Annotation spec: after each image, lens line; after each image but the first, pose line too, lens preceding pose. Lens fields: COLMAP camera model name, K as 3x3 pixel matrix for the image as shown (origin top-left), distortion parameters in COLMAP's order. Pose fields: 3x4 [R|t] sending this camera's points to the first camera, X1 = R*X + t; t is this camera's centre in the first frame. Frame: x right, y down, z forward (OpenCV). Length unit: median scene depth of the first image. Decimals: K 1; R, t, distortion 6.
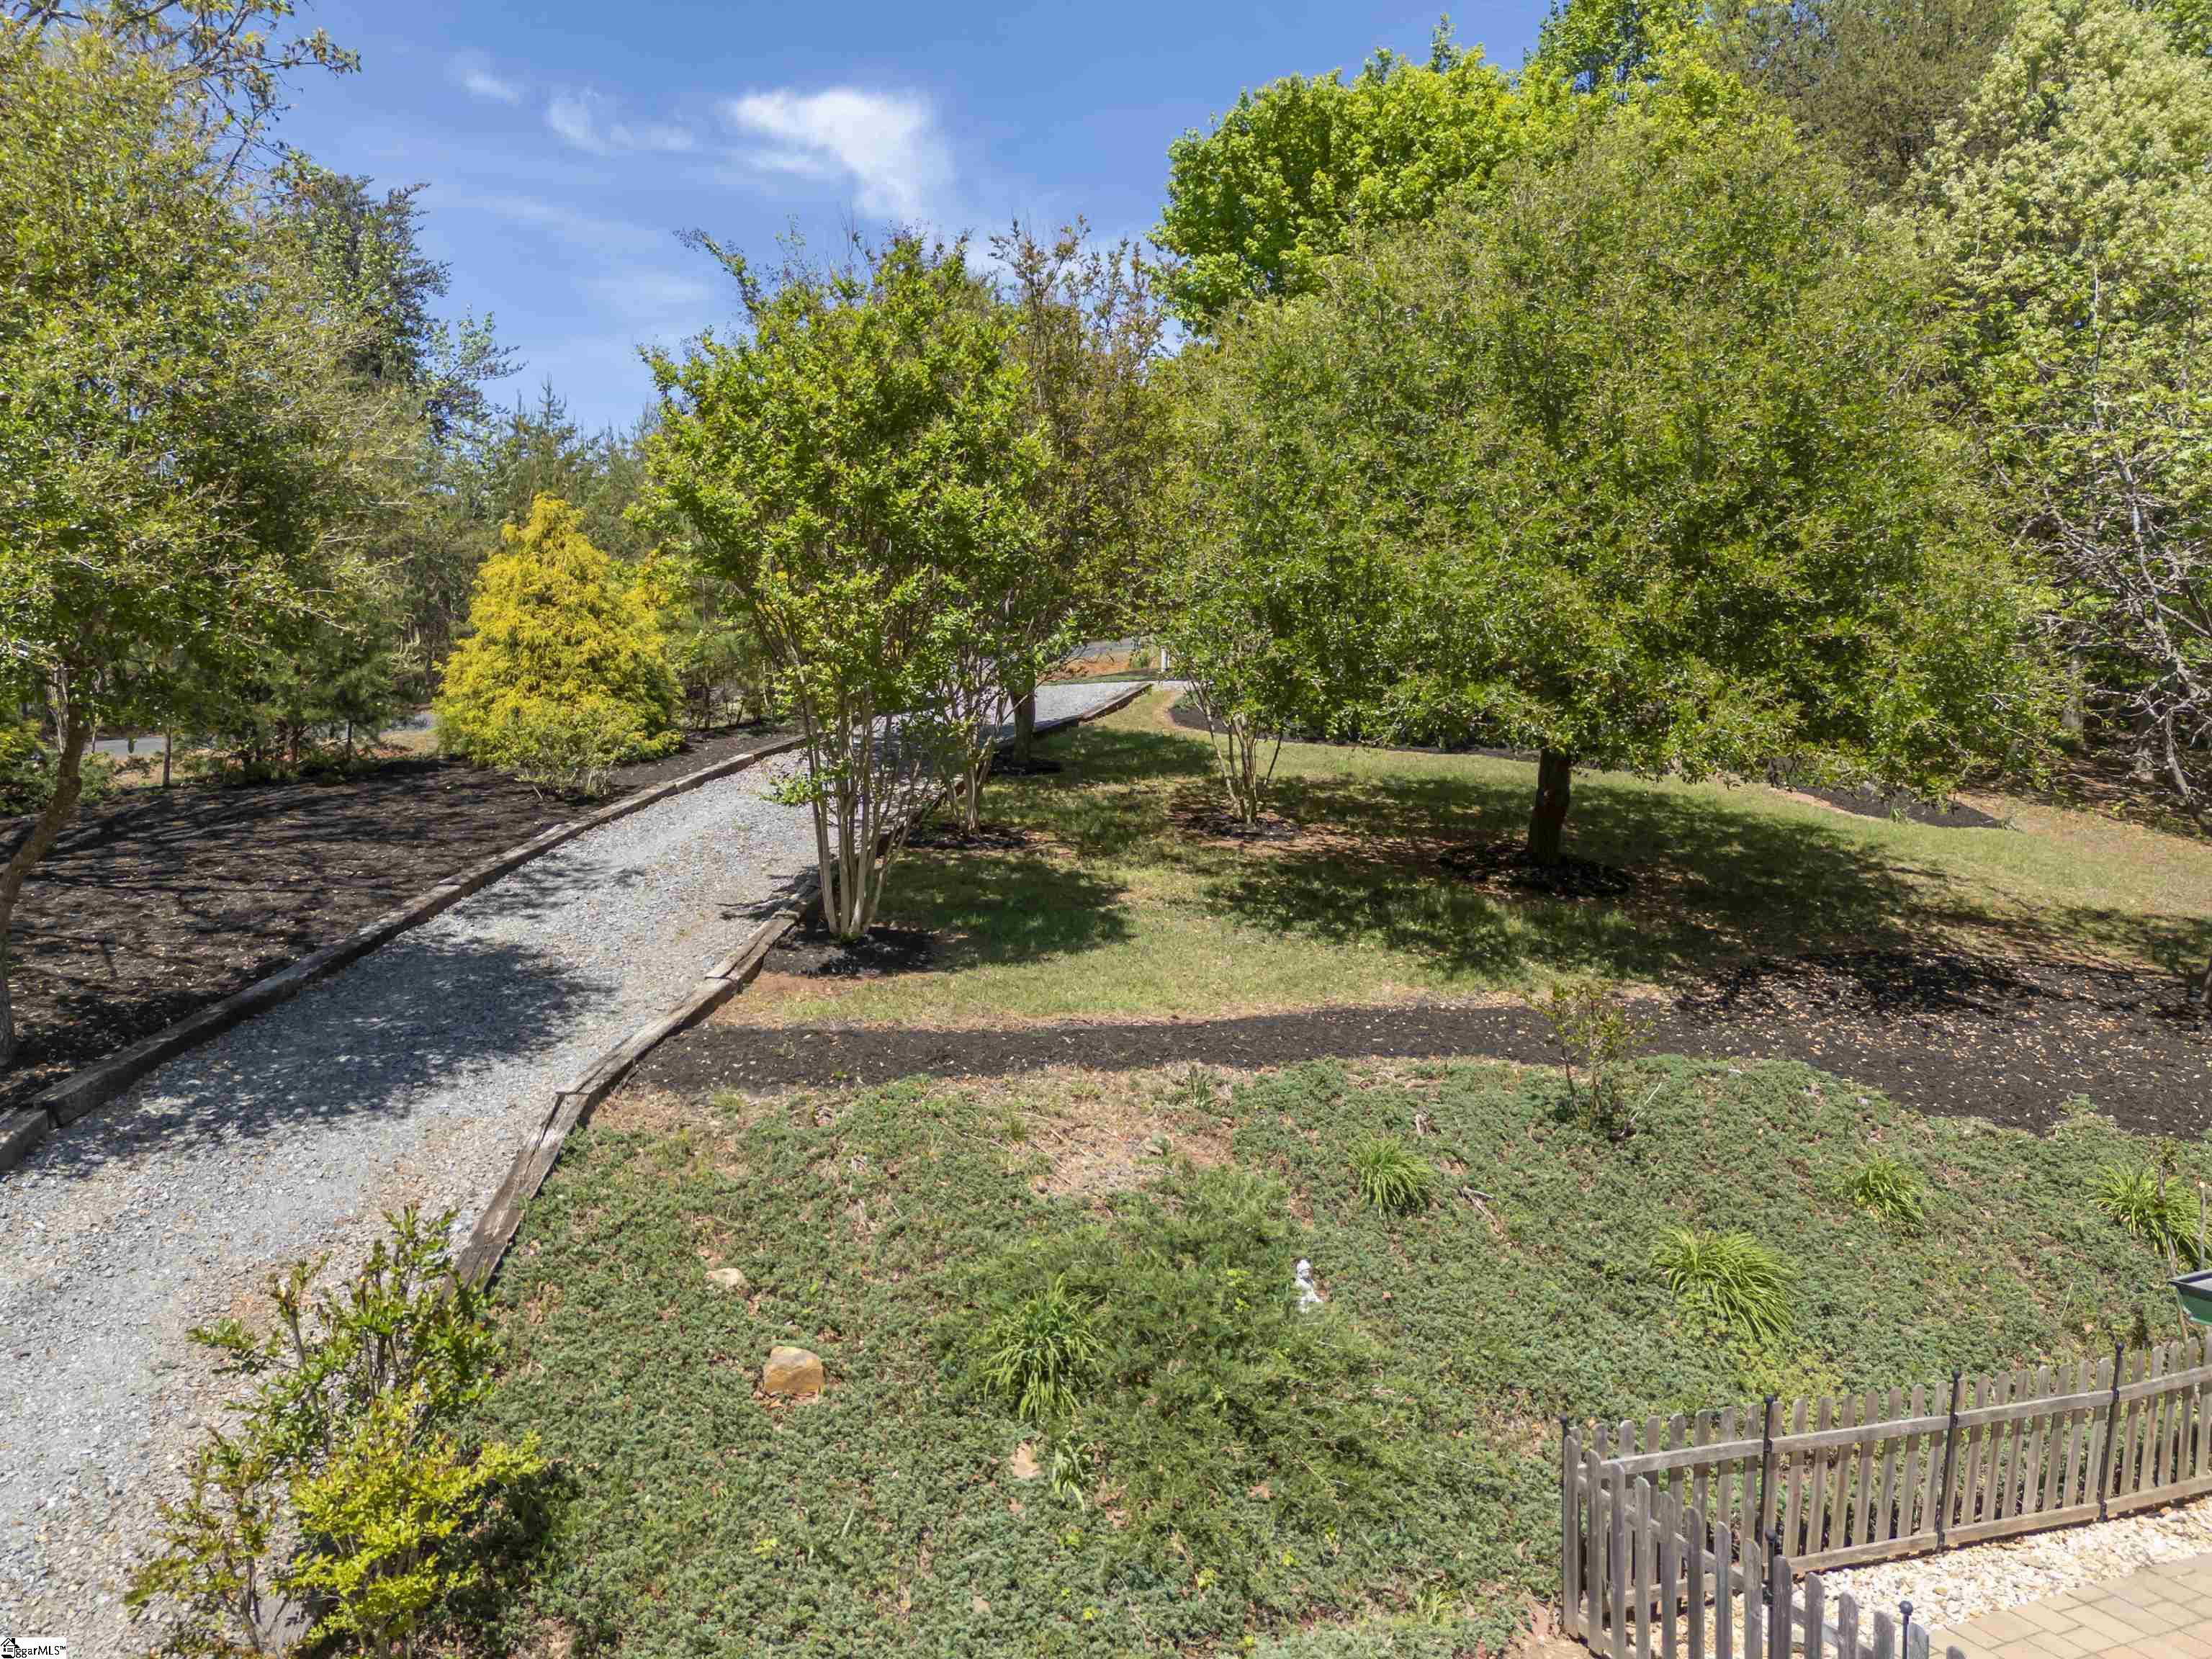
lens RADIAL K [[1619.2, 0, 1106.0], [0, 1619.2, 829.5], [0, 0, 1]] dist [0.101840, -0.081058]
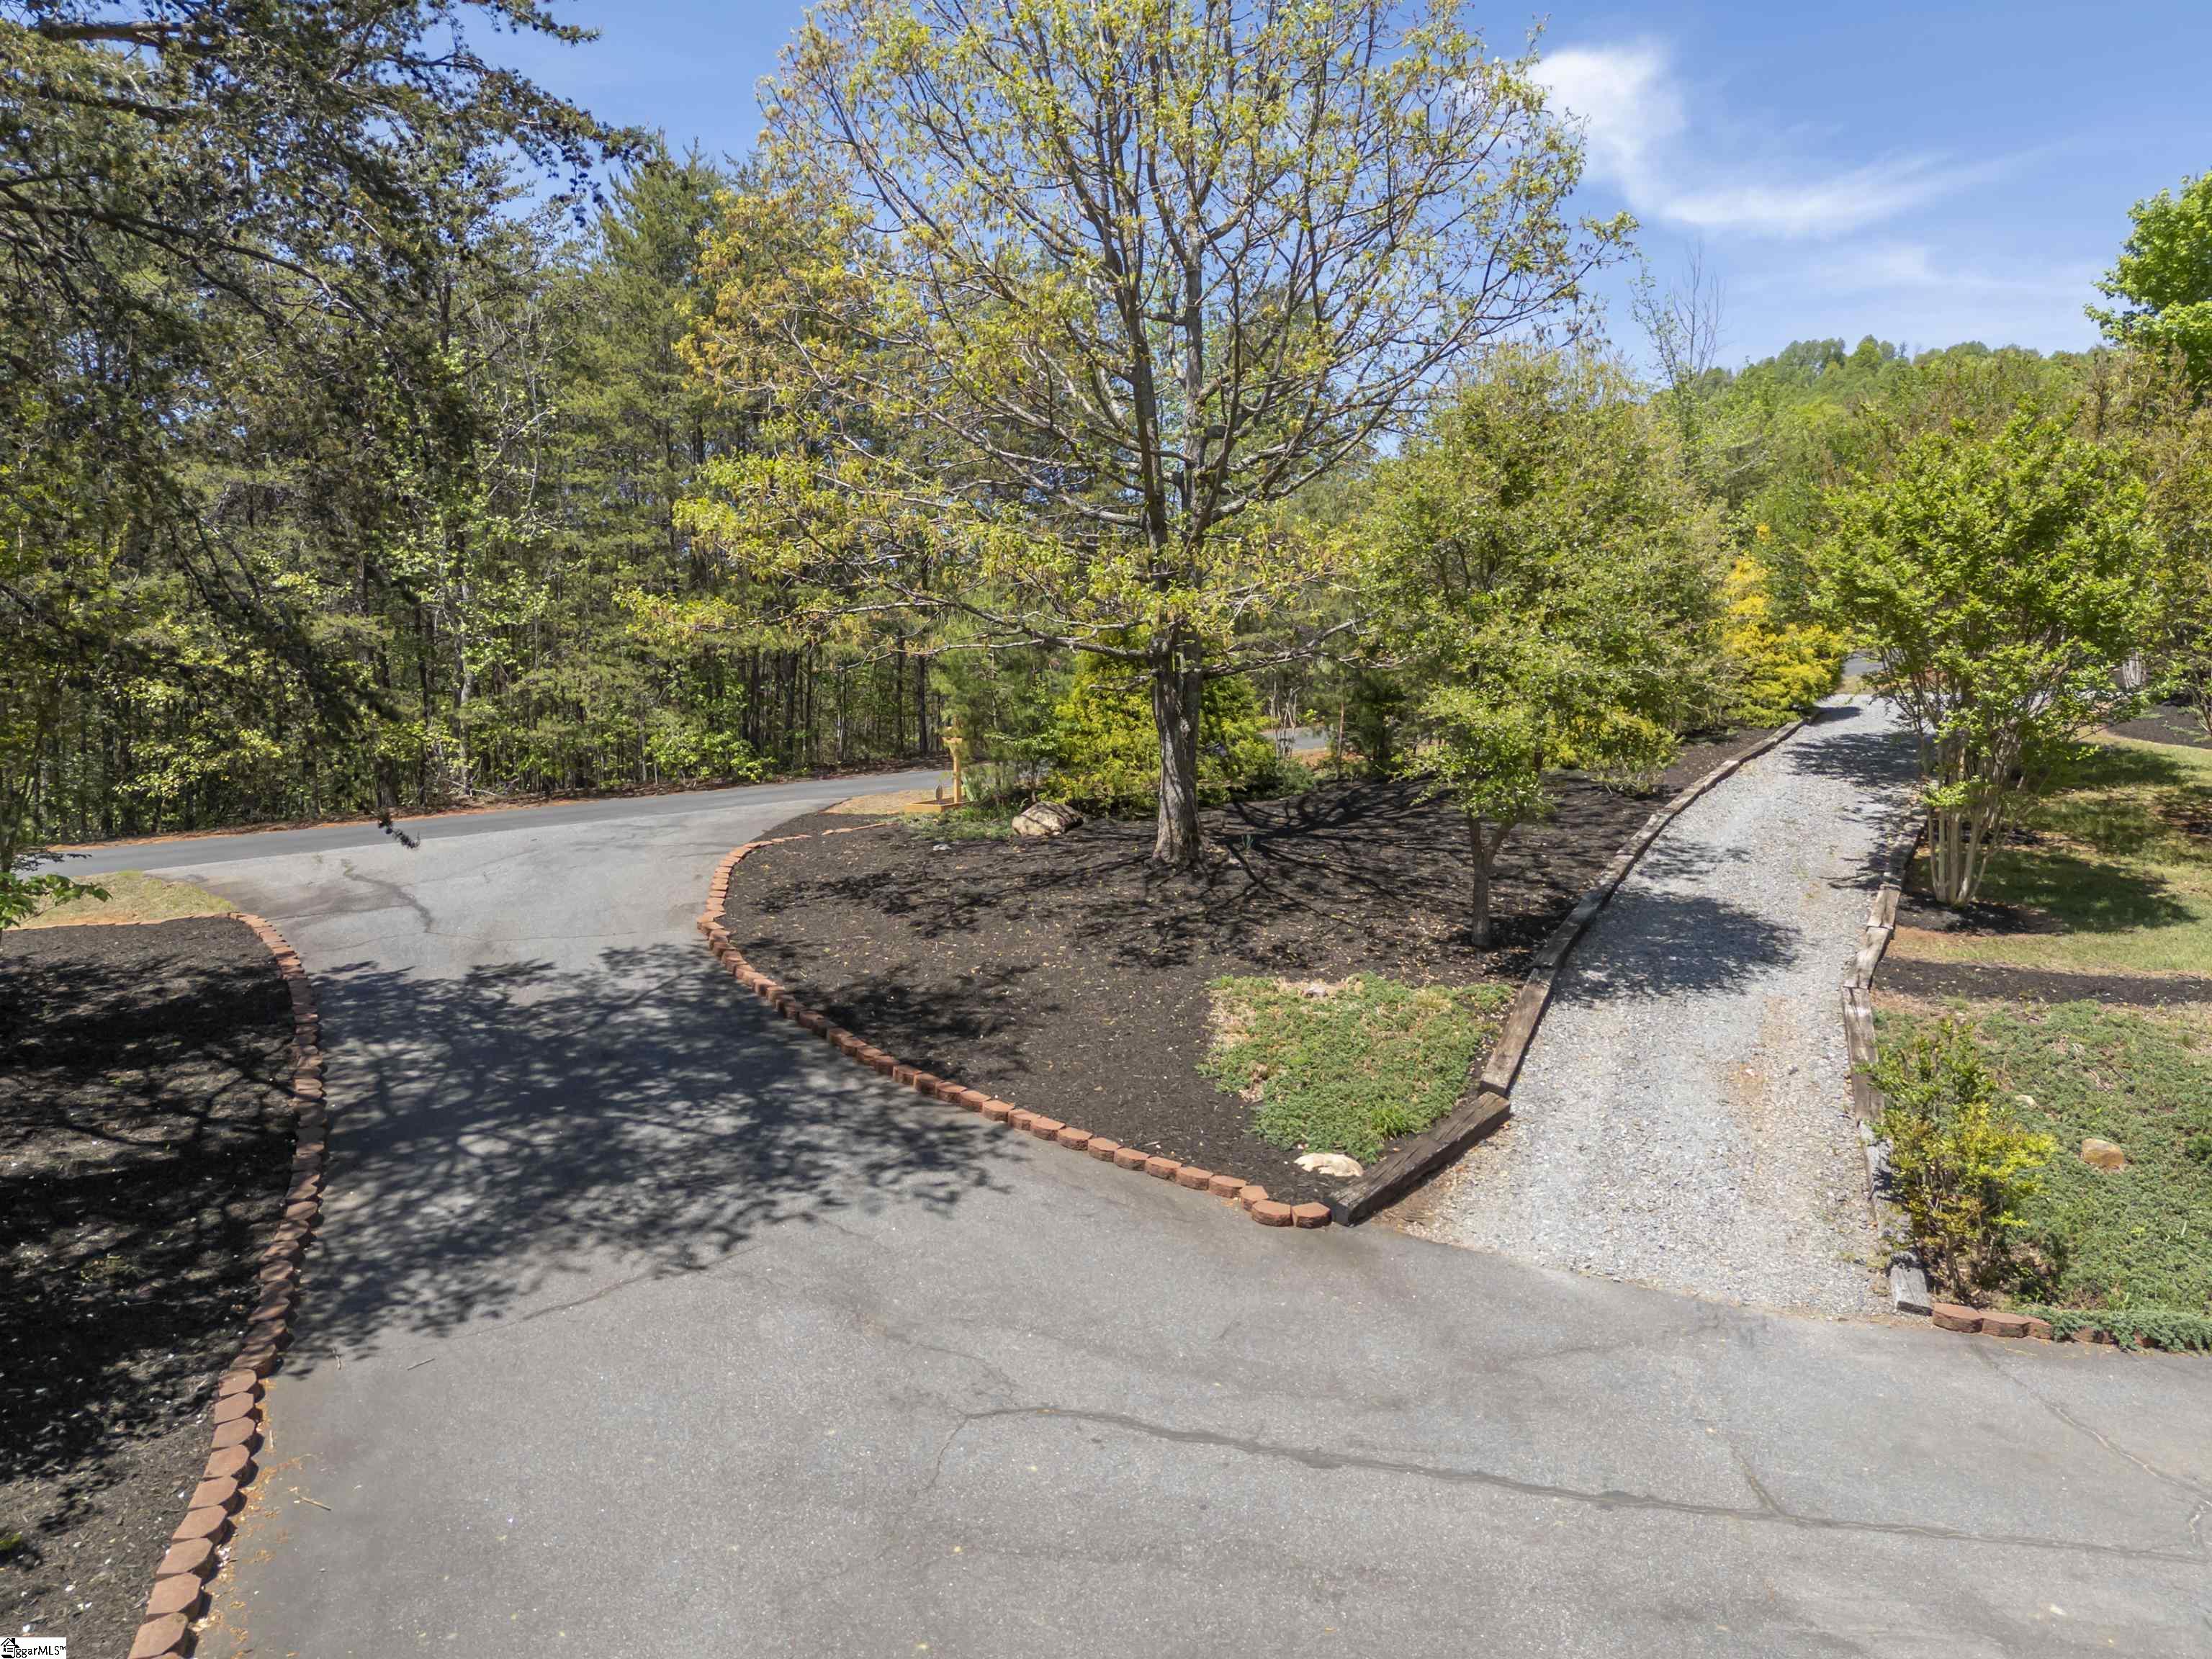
lens RADIAL K [[1619.2, 0, 1106.0], [0, 1619.2, 829.5], [0, 0, 1]] dist [0.101840, -0.081058]
pose [[0.921439, 0.033663, -0.387061, -0.267330], [-0.030461, 0.999432, 0.014406, 0.004481], [0.387327, -0.001484, 0.921941, -0.523003]]
